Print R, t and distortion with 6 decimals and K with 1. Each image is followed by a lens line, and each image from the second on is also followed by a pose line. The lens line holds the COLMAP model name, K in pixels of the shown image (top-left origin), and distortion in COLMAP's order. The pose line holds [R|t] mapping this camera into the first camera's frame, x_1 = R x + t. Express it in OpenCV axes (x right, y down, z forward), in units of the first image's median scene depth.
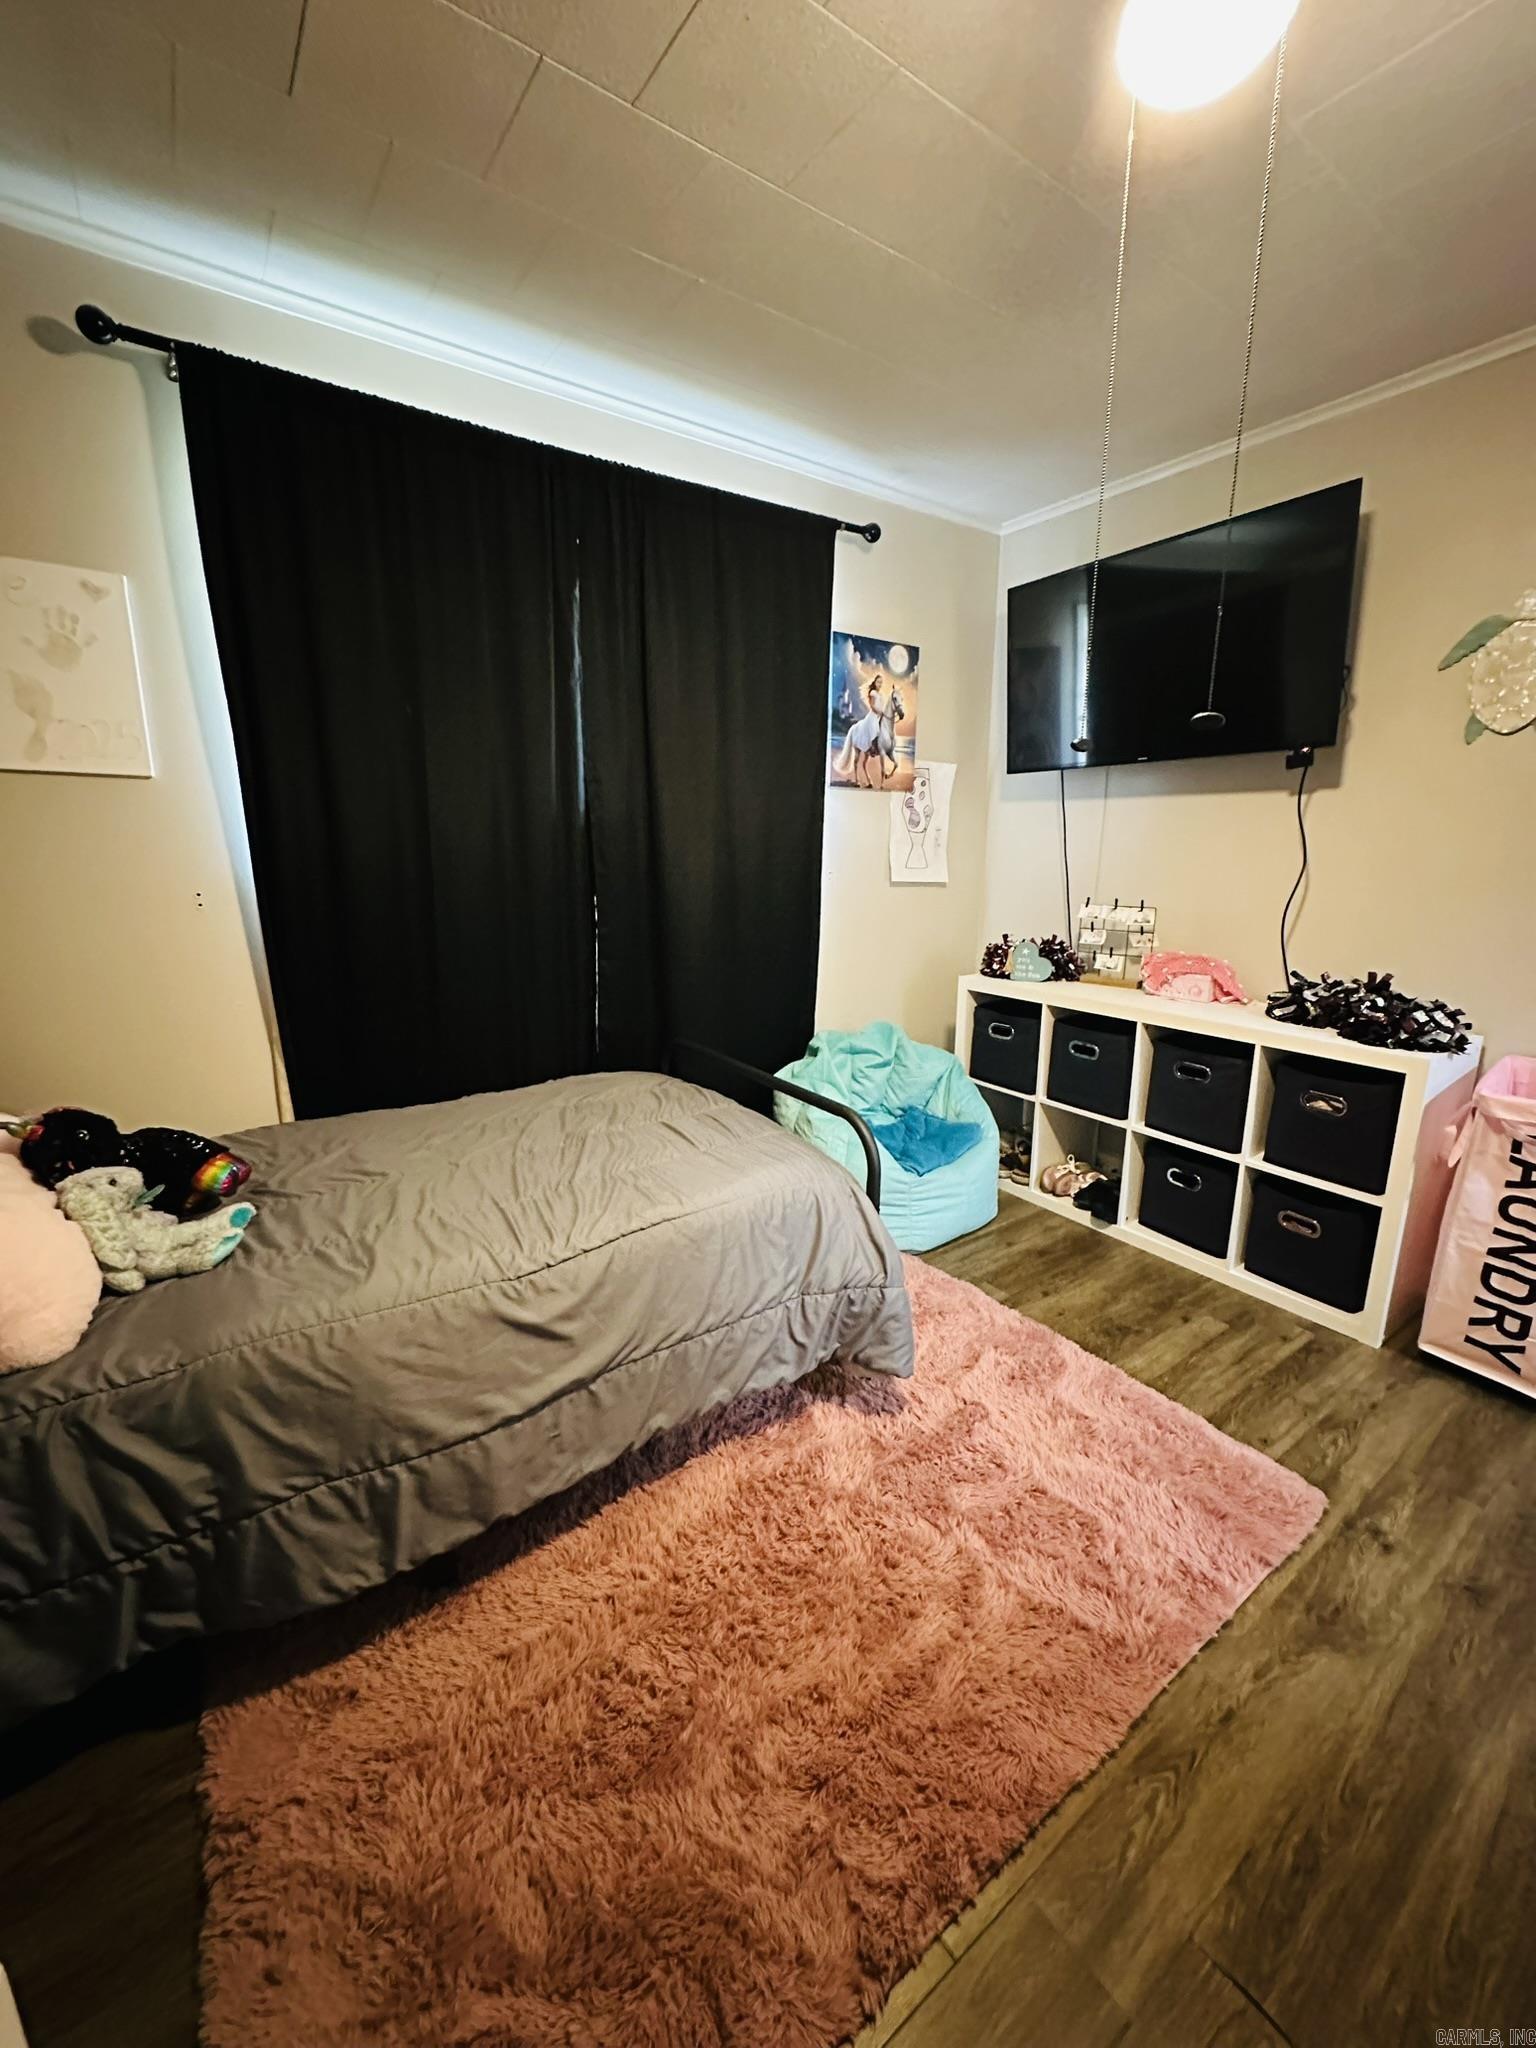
lens RADIAL K [[812.1, 0, 762.3], [0, 812.1, 1028.0], [0, 0, 1]] dist [-0.002735, 0.000242]
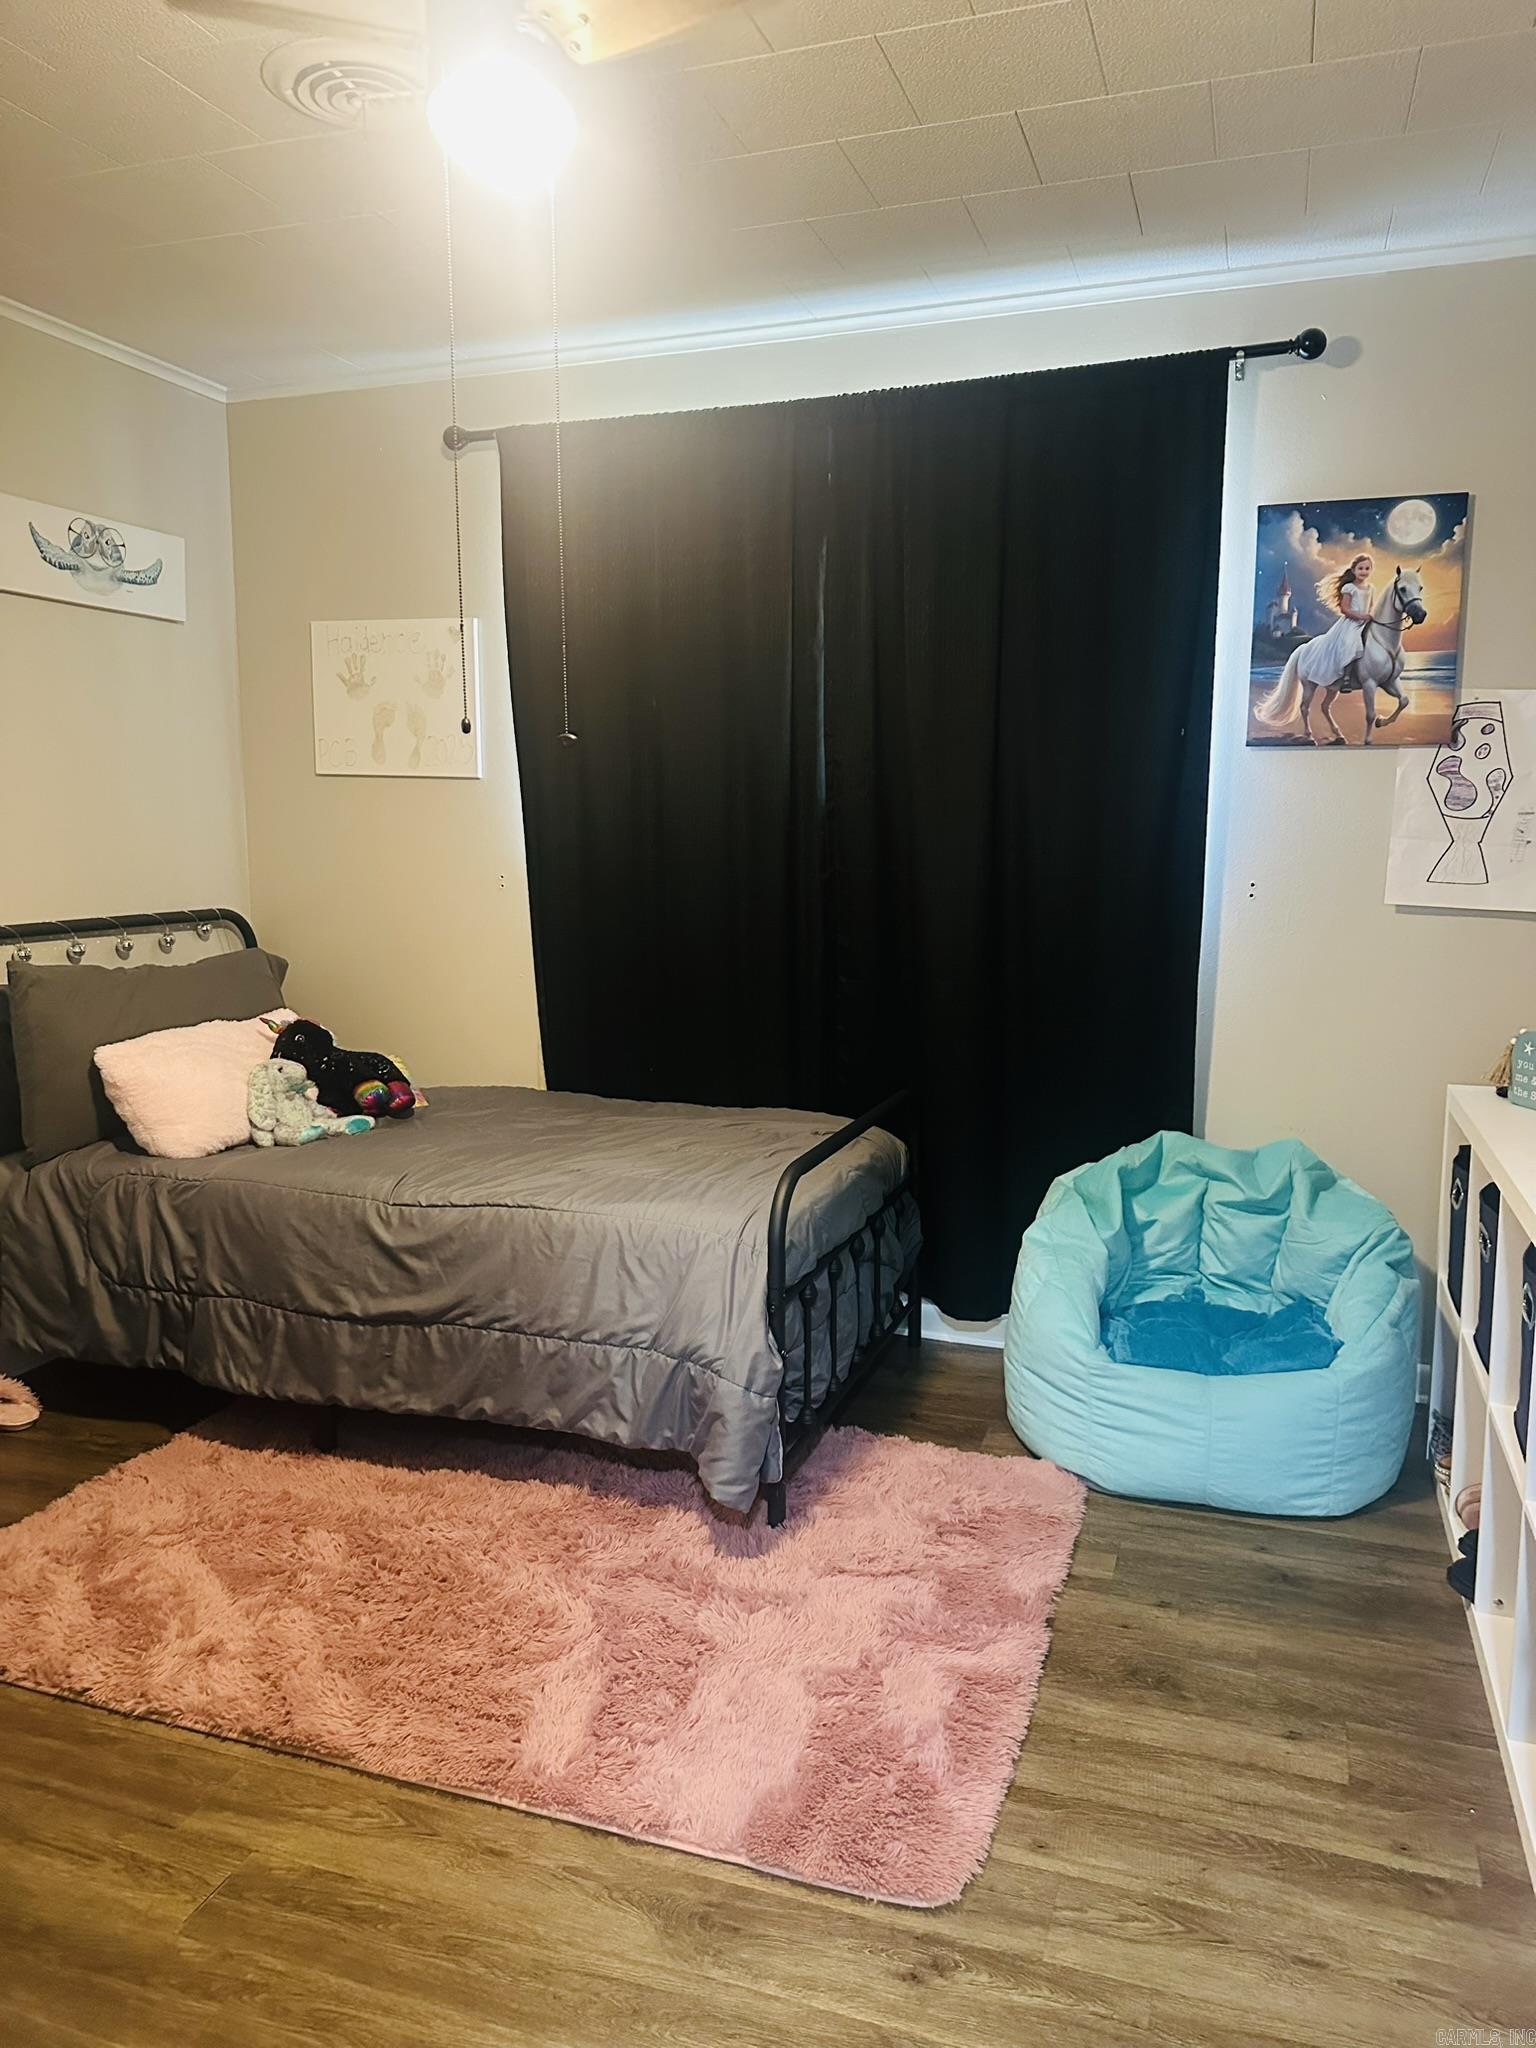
lens RADIAL K [[1431.0, 0, 770.8], [0, 1431.0, 1018.7], [0, 0, 1]] dist [0.111178, -0.159291]
pose [[0.583405, 0.112407, -0.804365, 1.030882], [-0.185245, 0.982688, 0.002969, -0.037005], [0.790774, 0.147272, 0.594128, 0.104550]]
